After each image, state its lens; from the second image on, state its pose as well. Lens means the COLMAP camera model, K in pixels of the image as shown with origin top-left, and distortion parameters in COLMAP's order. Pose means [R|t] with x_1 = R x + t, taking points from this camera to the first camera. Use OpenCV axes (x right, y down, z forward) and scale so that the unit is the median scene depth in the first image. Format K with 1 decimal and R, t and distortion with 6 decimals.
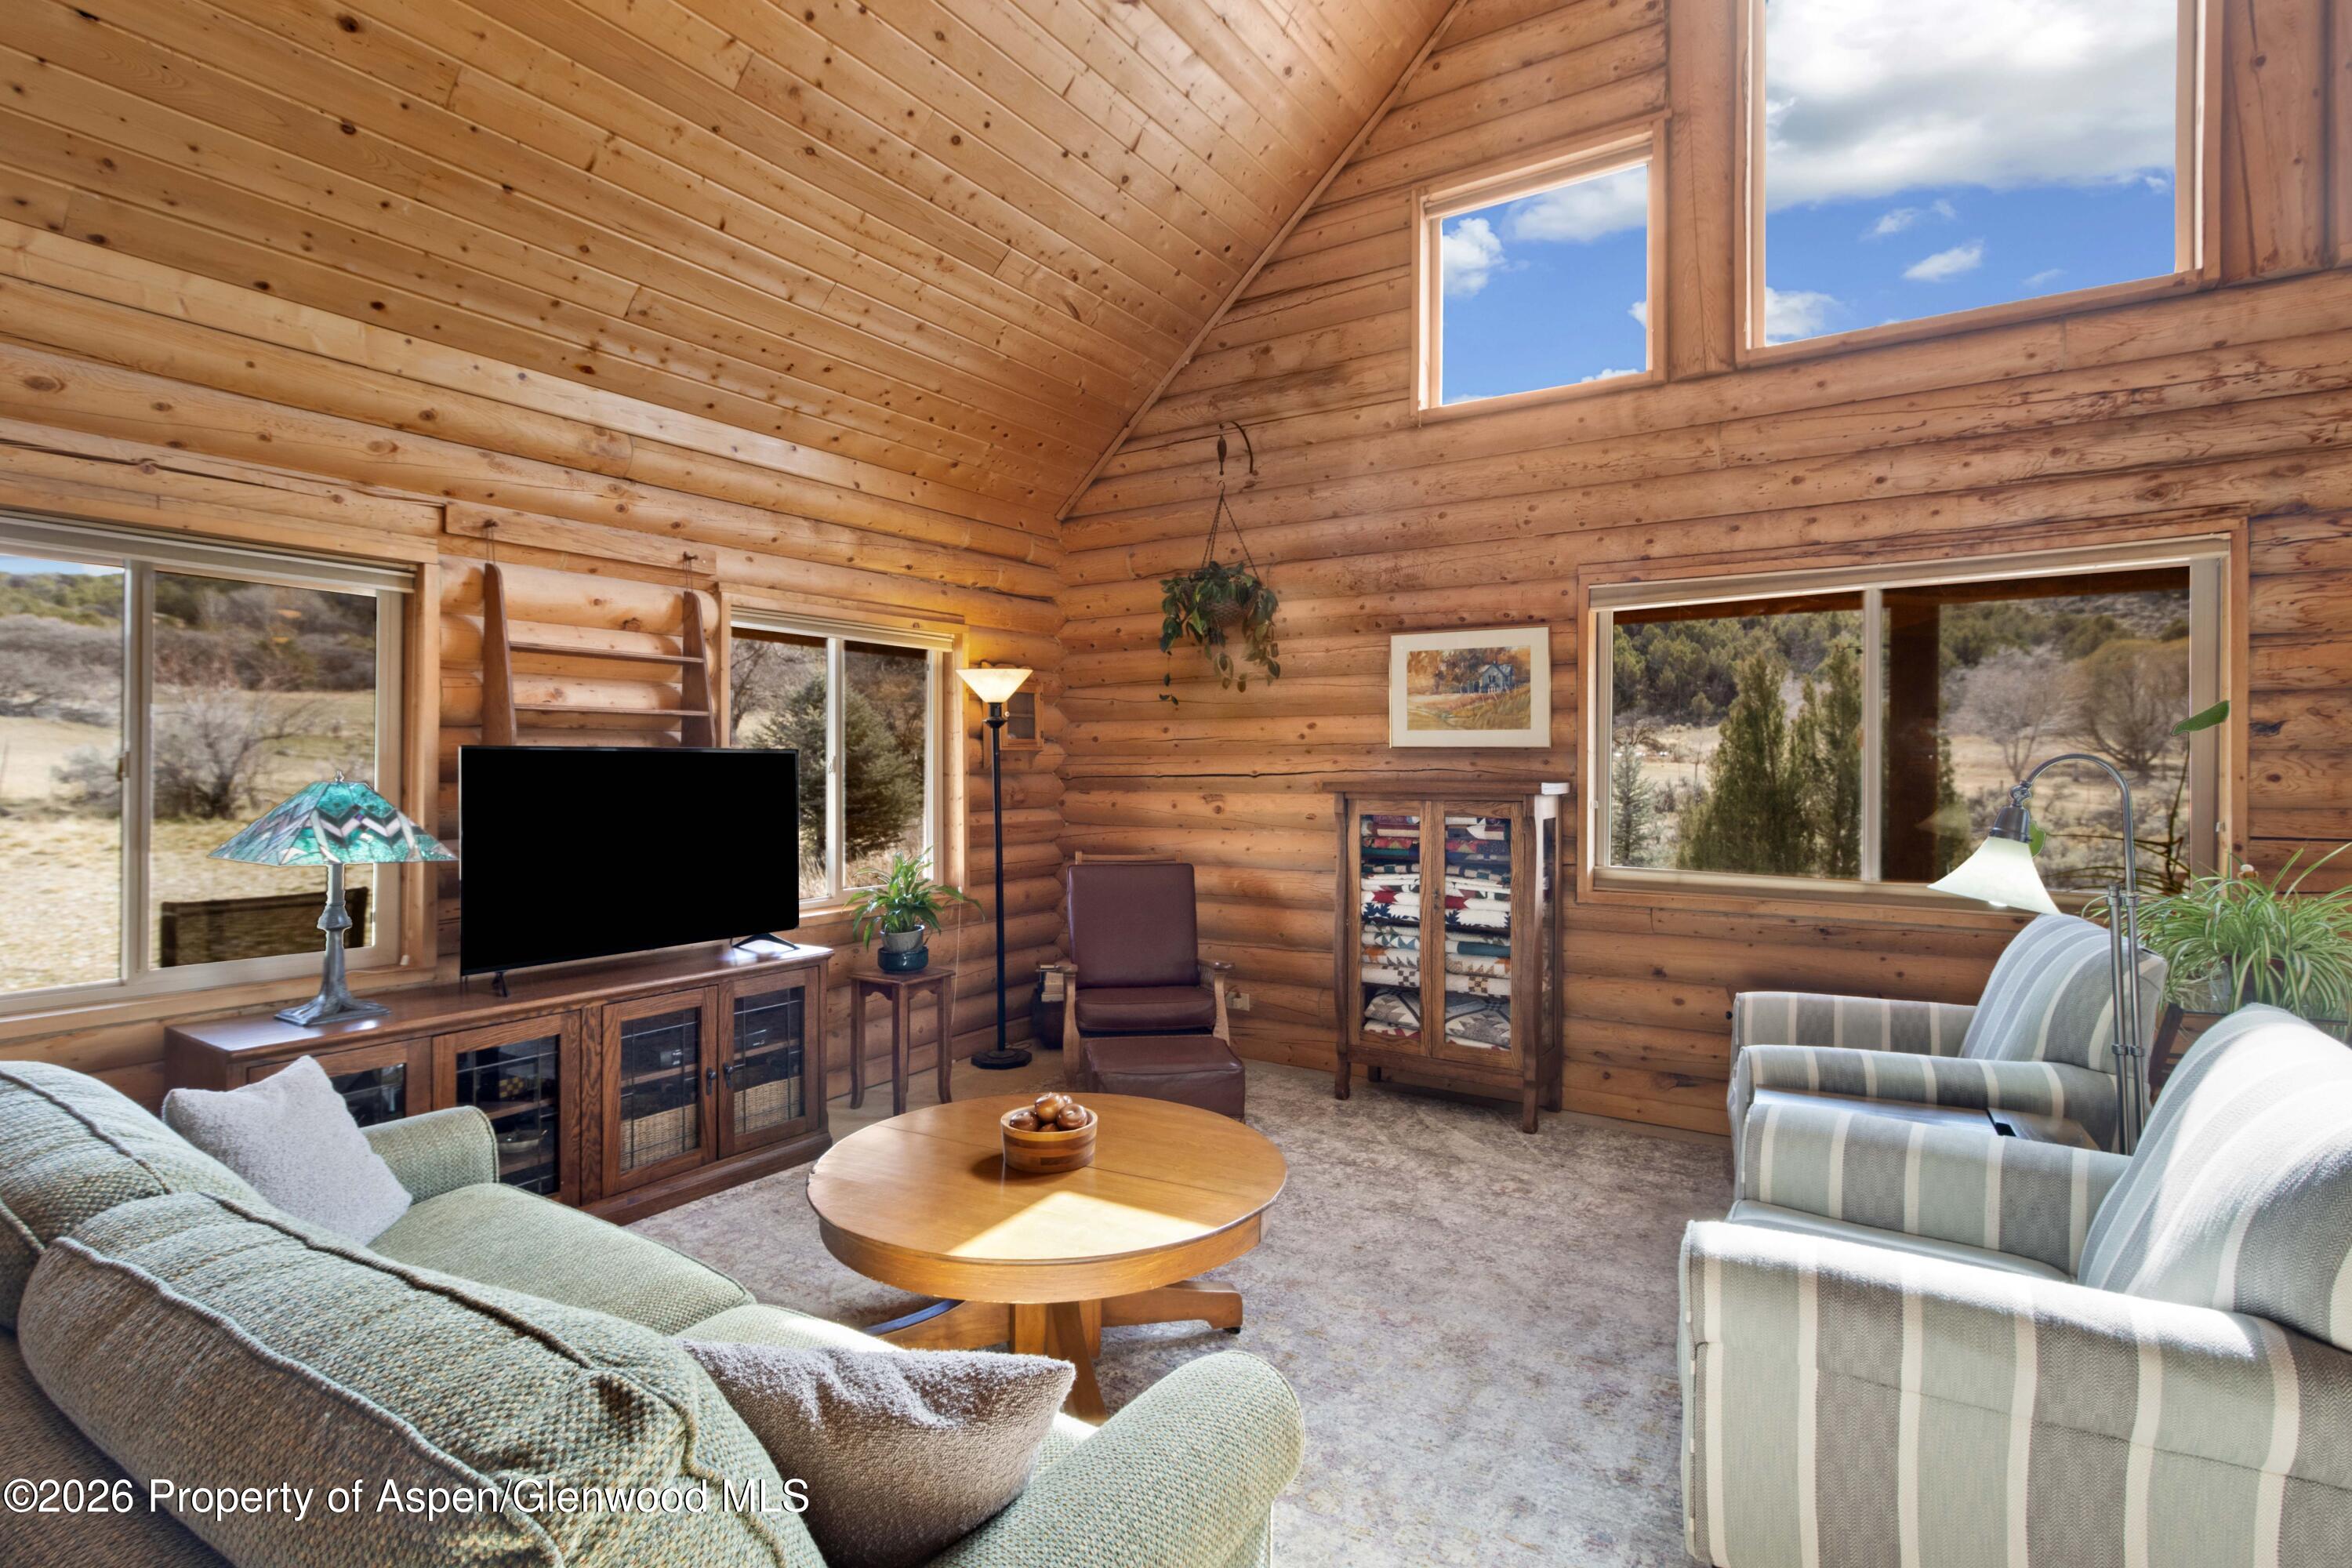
lens RADIAL K [[1135.3, 0, 1169.6], [0, 1135.3, 763.8], [0, 0, 1]] dist [0.014461, 0.000489]
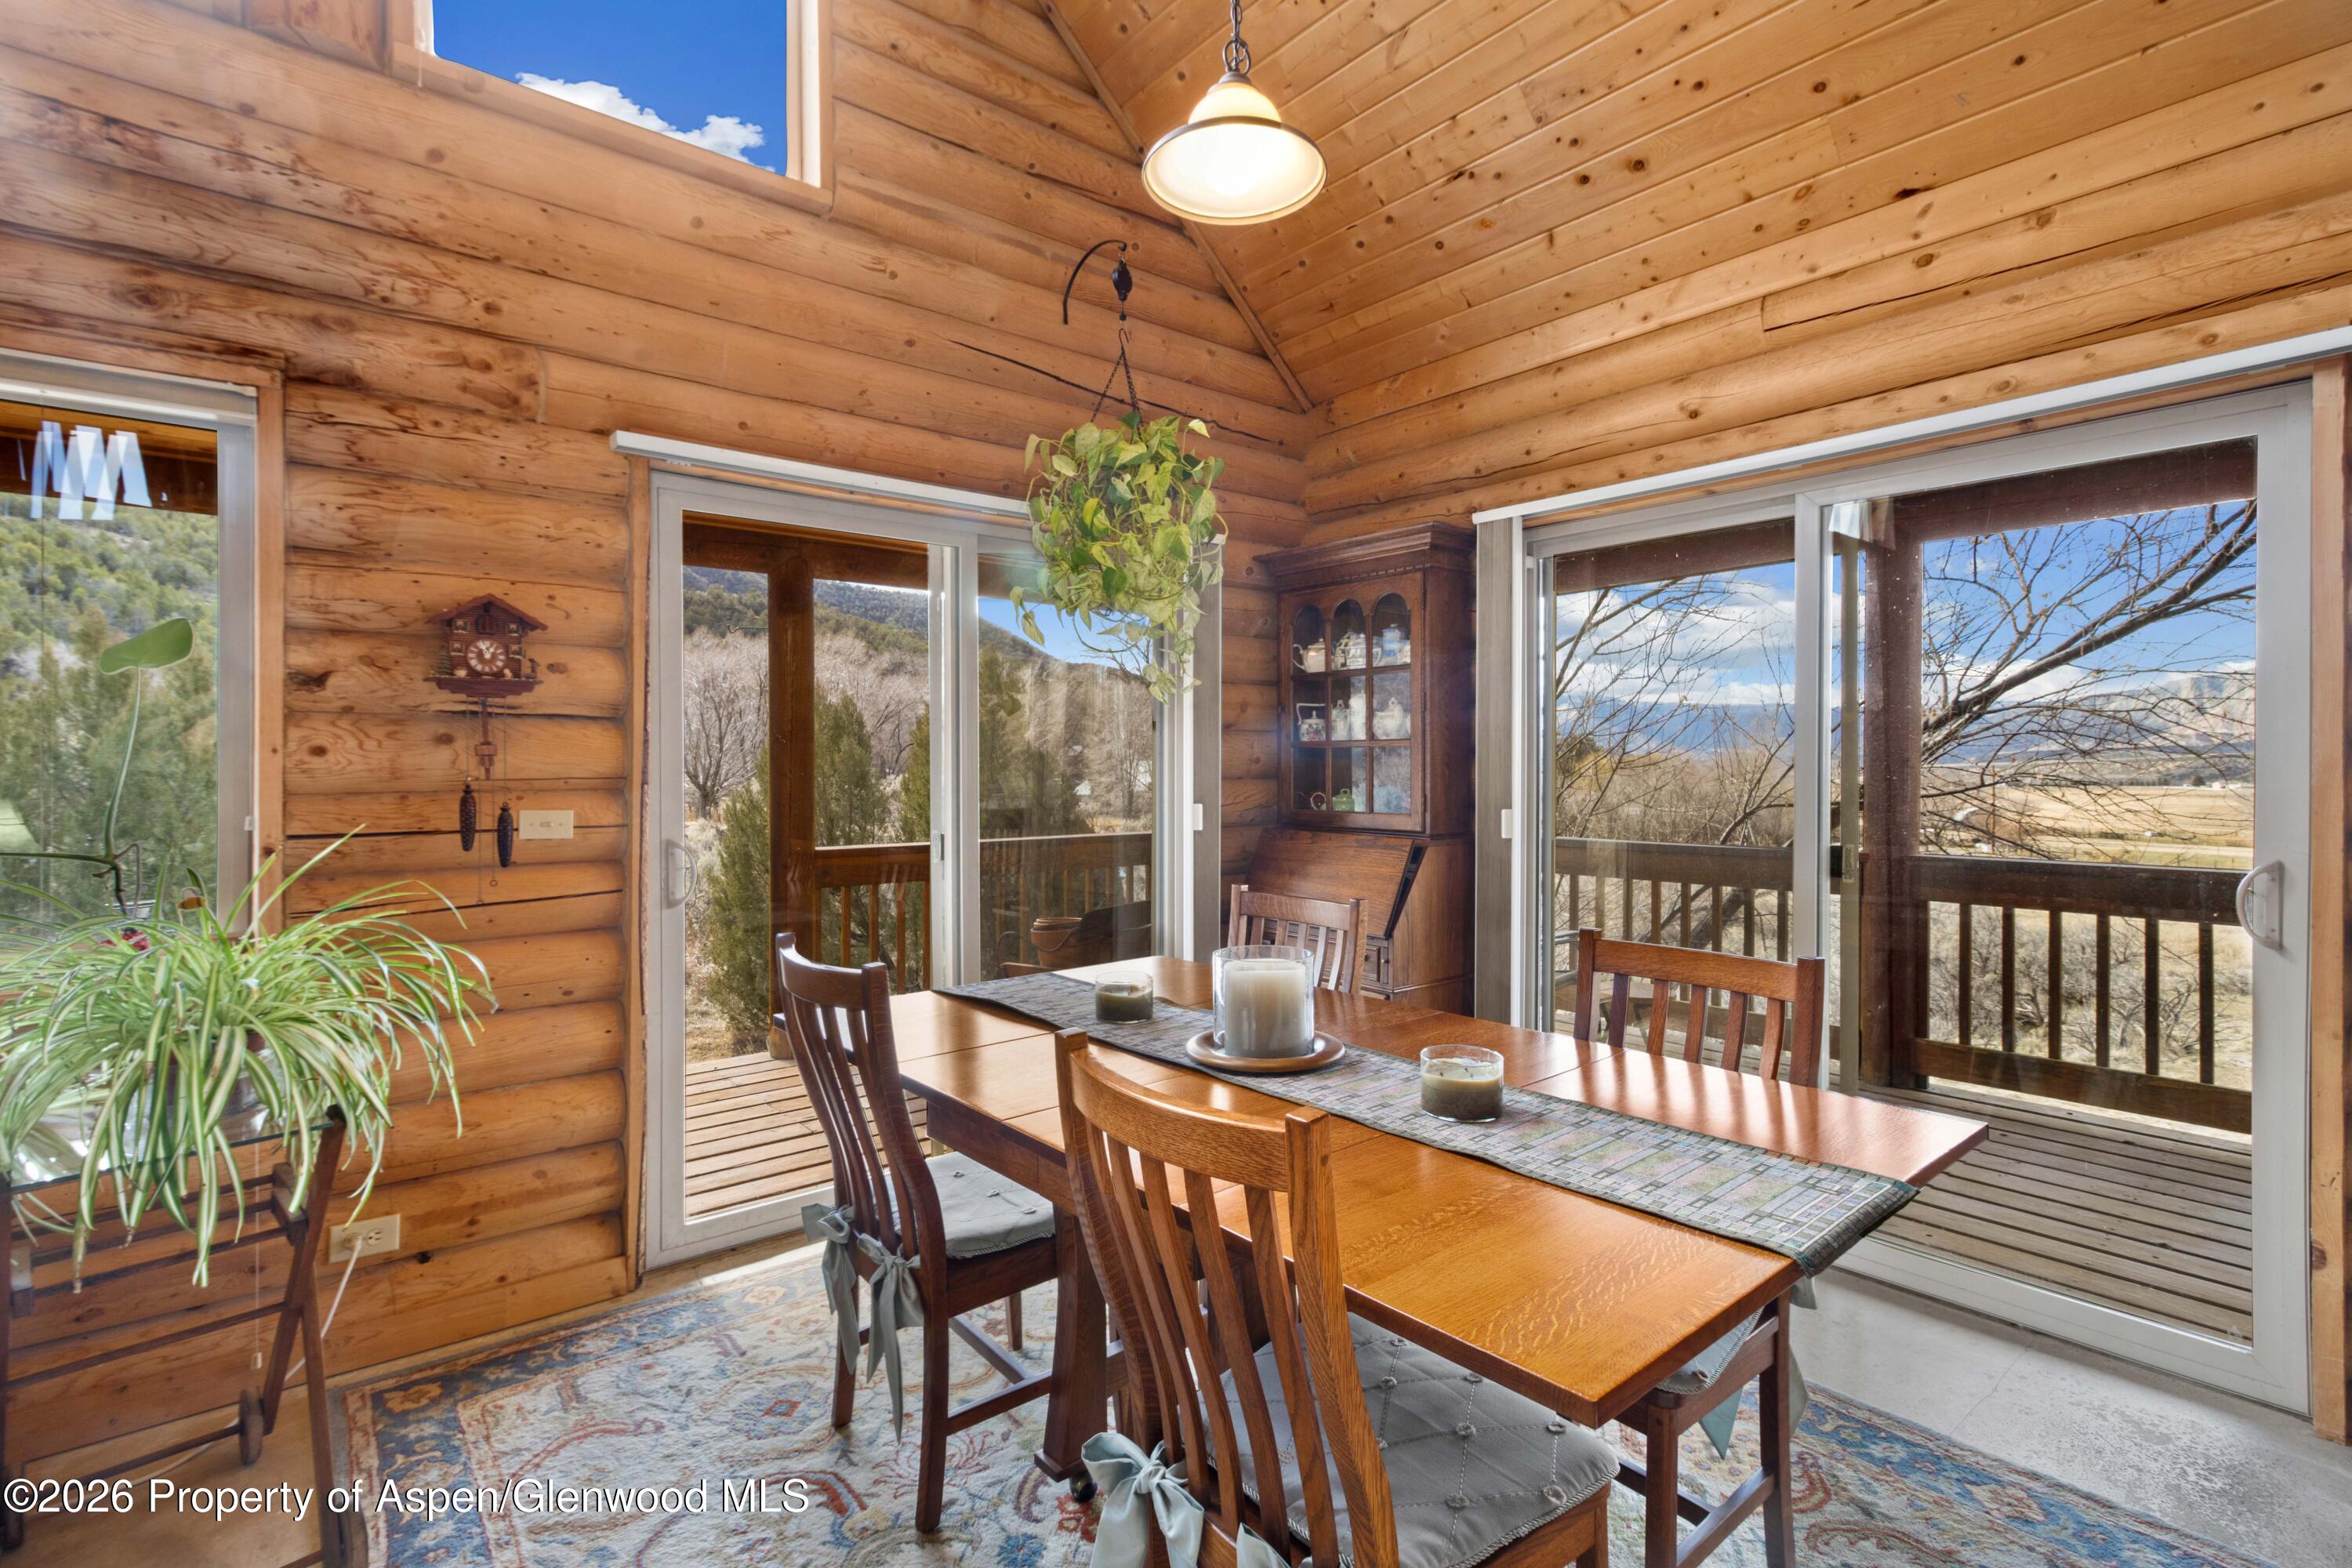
lens RADIAL K [[1135.3, 0, 1155.2], [0, 1135.3, 750.7], [0, 0, 1]] dist [0.014461, 0.000489]
pose [[0.323340, 0.010775, 0.946221, 0.370343], [-0.001110, 0.999939, -0.011007, 0.015459], [-0.946282, 0.002508, 0.323332, 0.229137]]
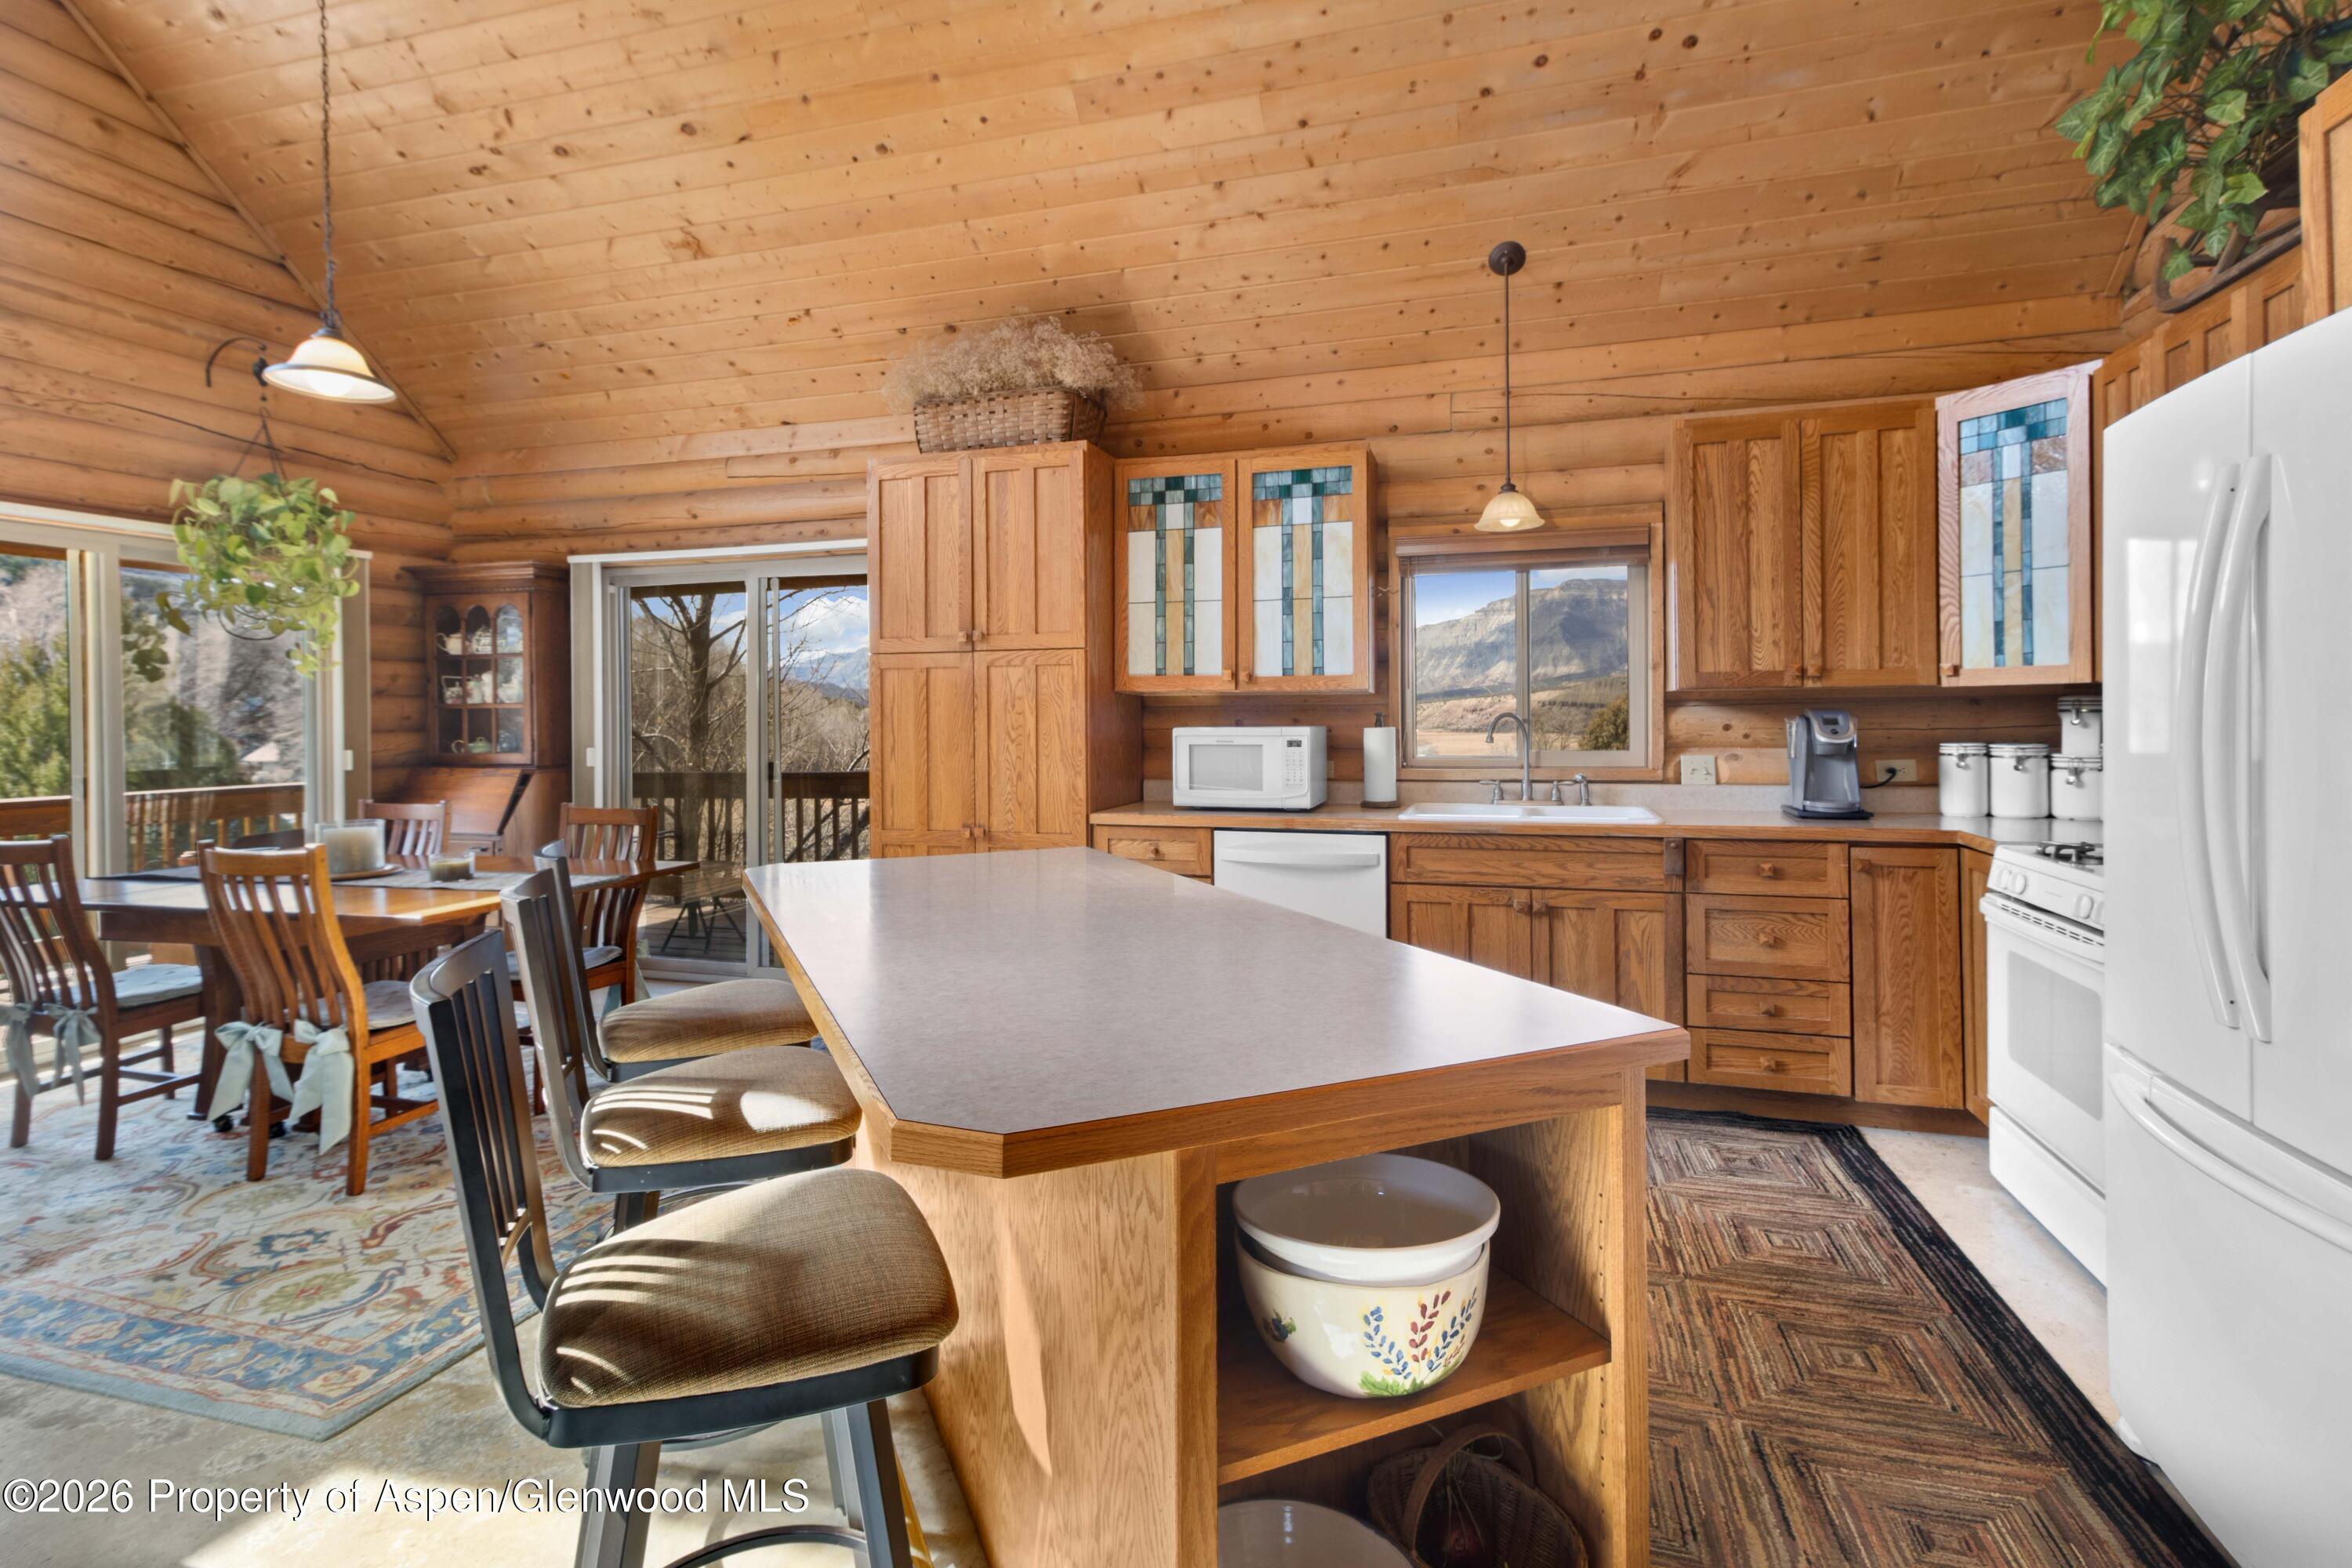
lens RADIAL K [[1135.3, 0, 1192.7], [0, 1135.3, 720.5], [0, 0, 1]] dist [0.014461, 0.000489]
pose [[-0.284259, -0.002865, 0.958743, -0.222083], [0.004265, 0.999982, 0.004253, 0.013843], [-0.958738, 0.005298, -0.284241, -0.043491]]
